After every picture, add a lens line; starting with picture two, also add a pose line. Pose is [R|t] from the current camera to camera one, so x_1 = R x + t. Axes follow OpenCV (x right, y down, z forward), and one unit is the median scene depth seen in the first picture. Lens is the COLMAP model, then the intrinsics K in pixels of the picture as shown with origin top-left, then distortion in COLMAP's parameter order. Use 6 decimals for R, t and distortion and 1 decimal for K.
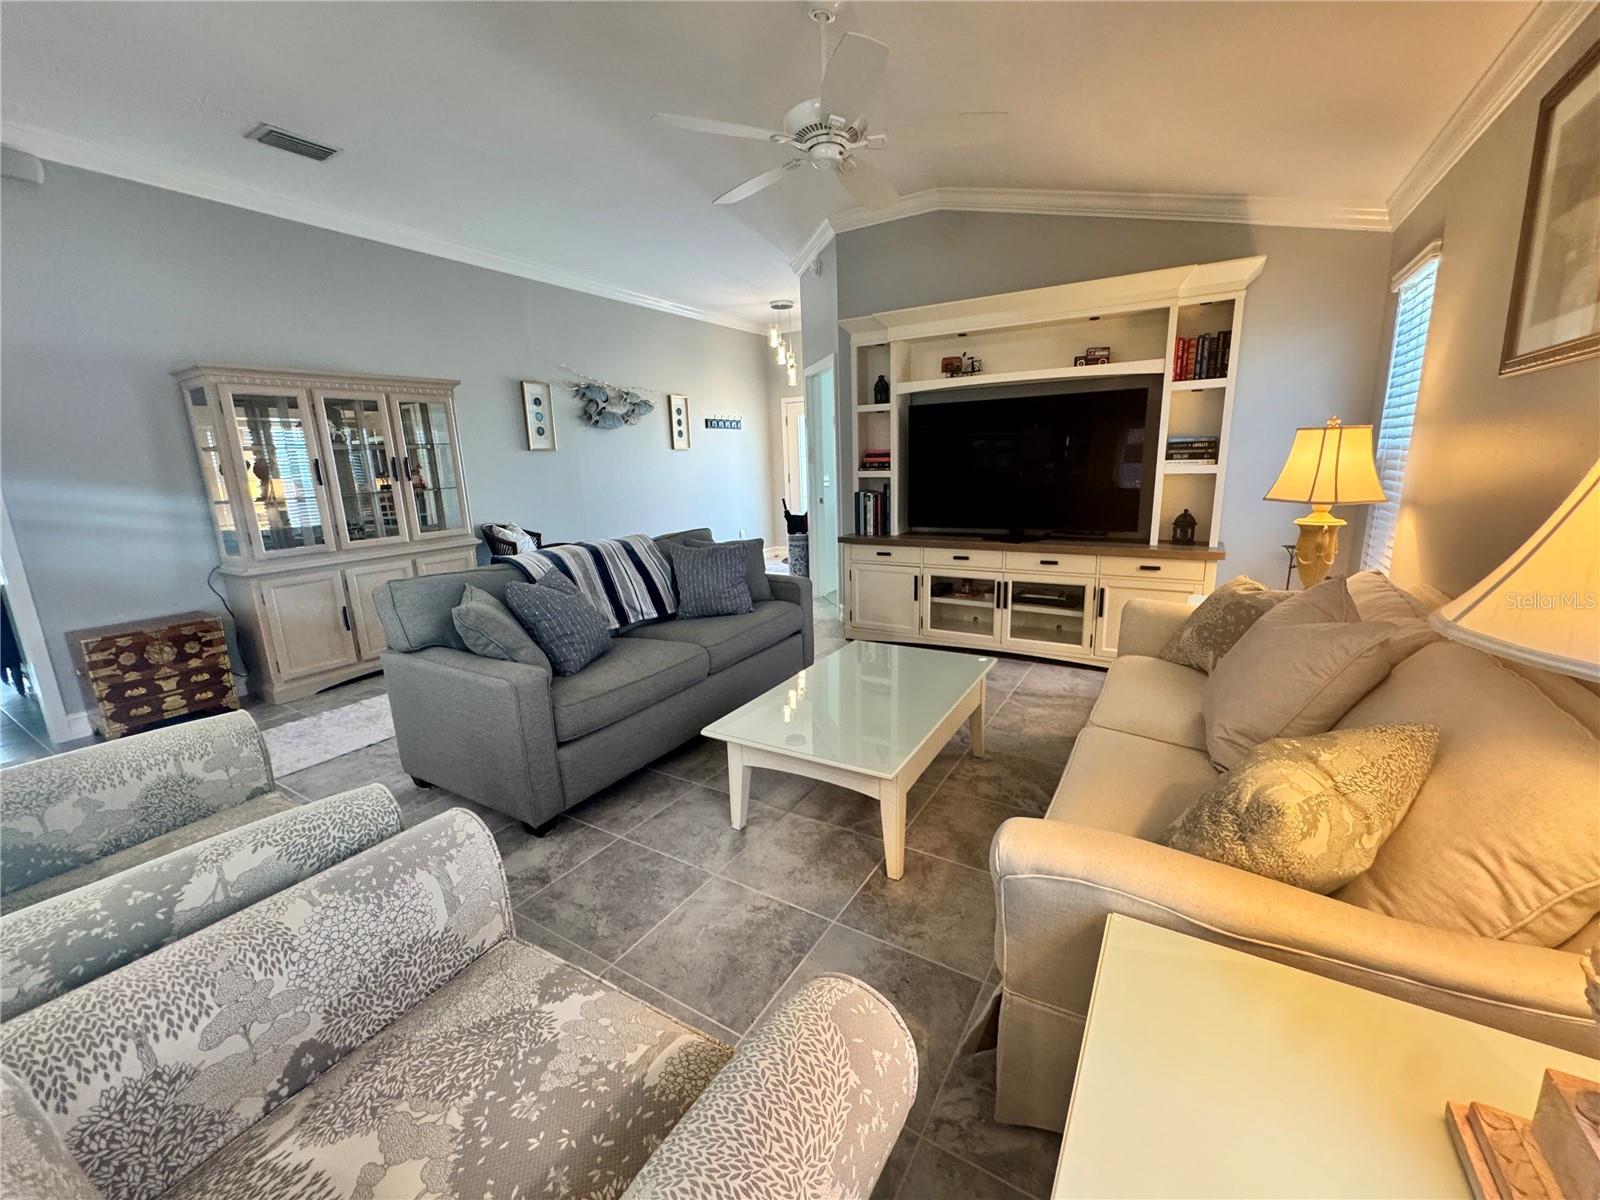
lens RADIAL K [[643.4, 0, 799.6], [0, 643.4, 599.7], [0, 0, 1]] dist [-0.004353, 0.000358]
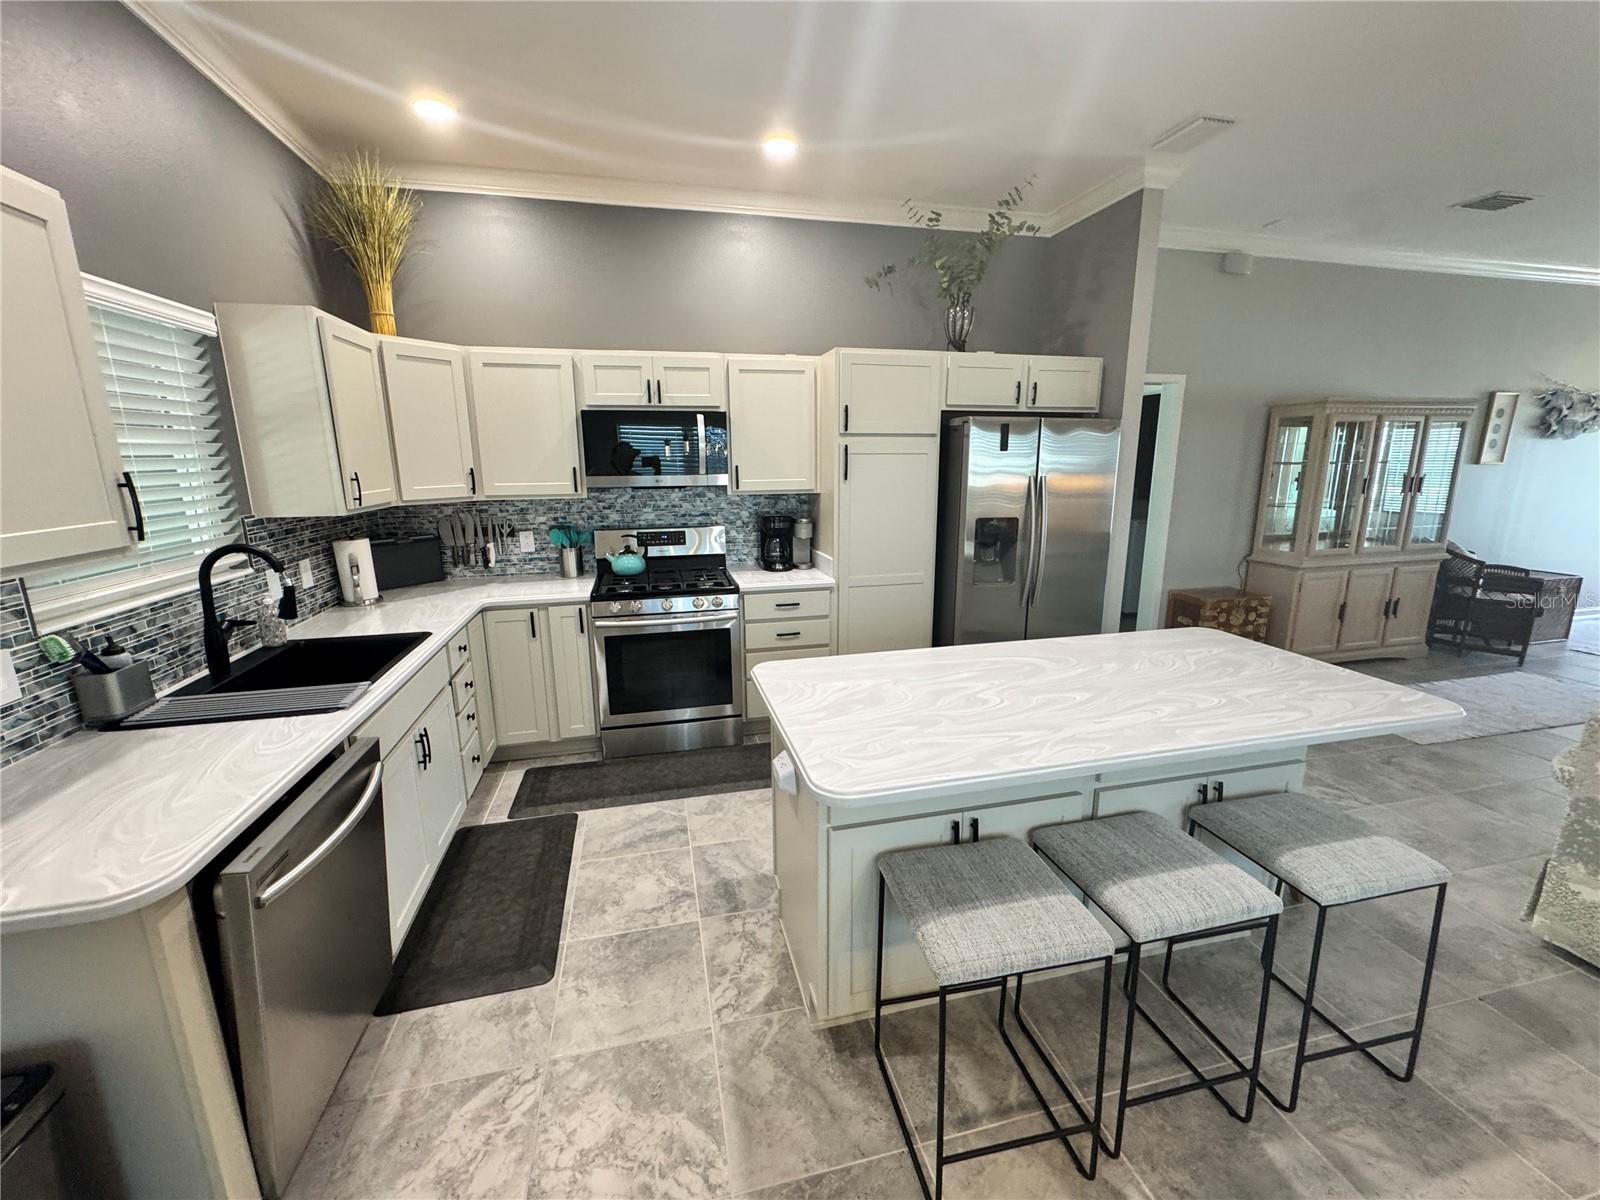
lens RADIAL K [[643.4, 0, 796.7], [0, 643.4, 594.8], [0, 0, 1]] dist [-0.004353, 0.000358]
pose [[0.706849, 0.174671, -0.685459, -0.388760], [-0.167484, 0.982806, 0.077731, 0.045925], [0.687250, 0.059859, 0.723950, -0.318187]]
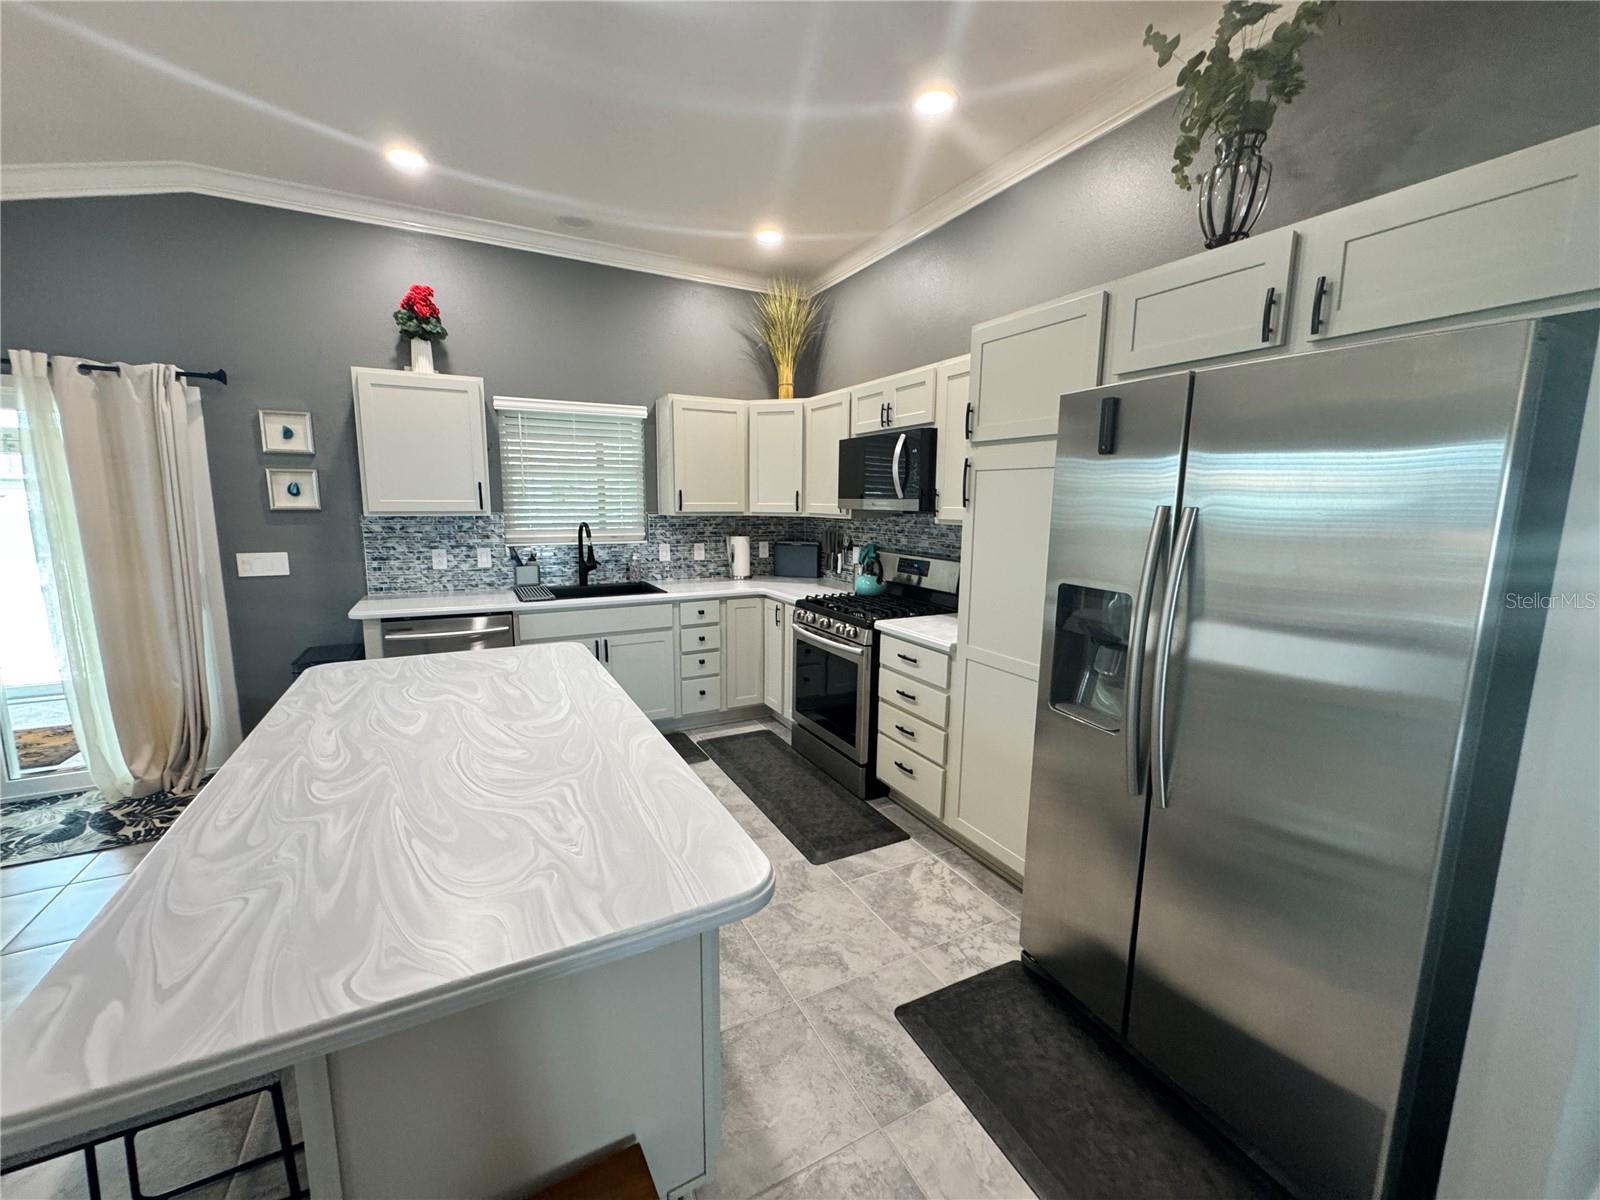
lens RADIAL K [[643.4, 0, 803.6], [0, 643.4, 594.4], [0, 0, 1]] dist [-0.004353, 0.000358]
pose [[-0.505550, 0.151443, -0.849402, -0.362602], [-0.181472, 0.943789, 0.276281, -0.051636], [0.843497, 0.293816, -0.449650, 0.192725]]
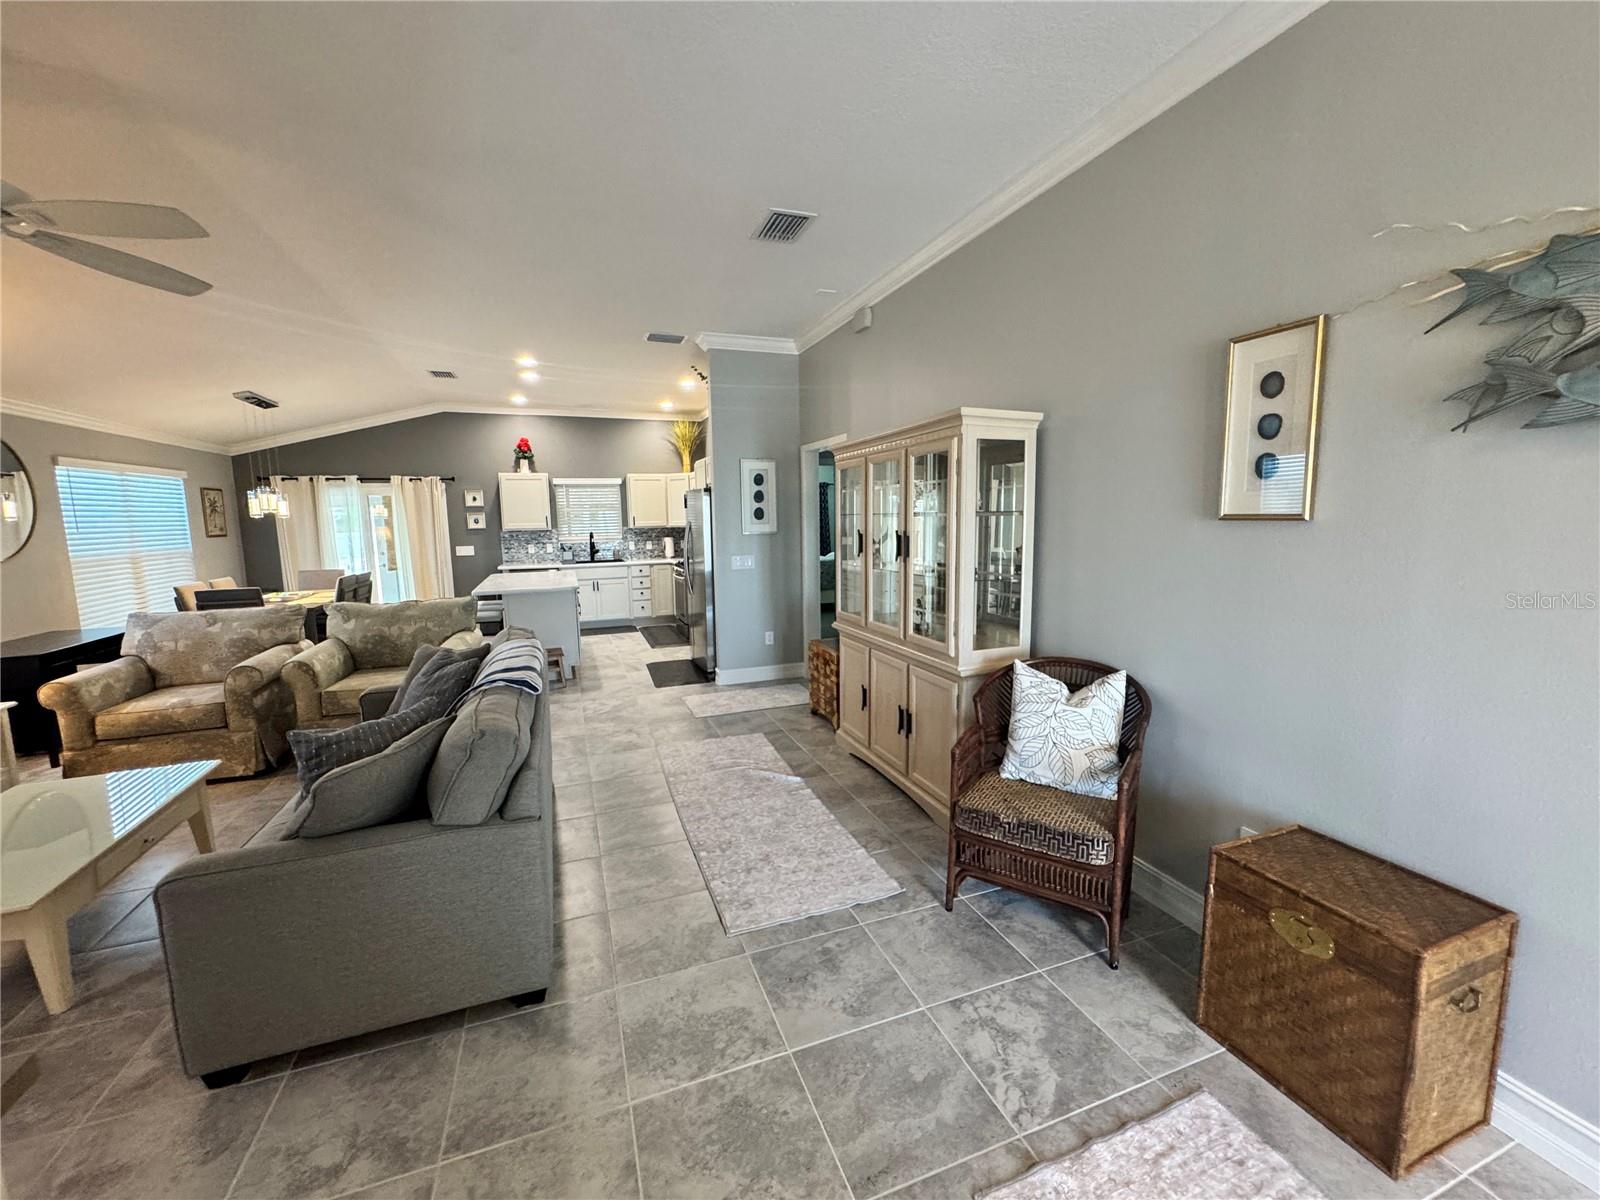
lens RADIAL K [[643.4, 0, 801.3], [0, 643.4, 595.6], [0, 0, 1]] dist [-0.004353, 0.000358]
pose [[-0.613131, 0.139290, -0.777605, 0.033601], [-0.136534, 0.950835, 0.277976, -0.226376], [0.778093, 0.276605, -0.563969, 0.895501]]
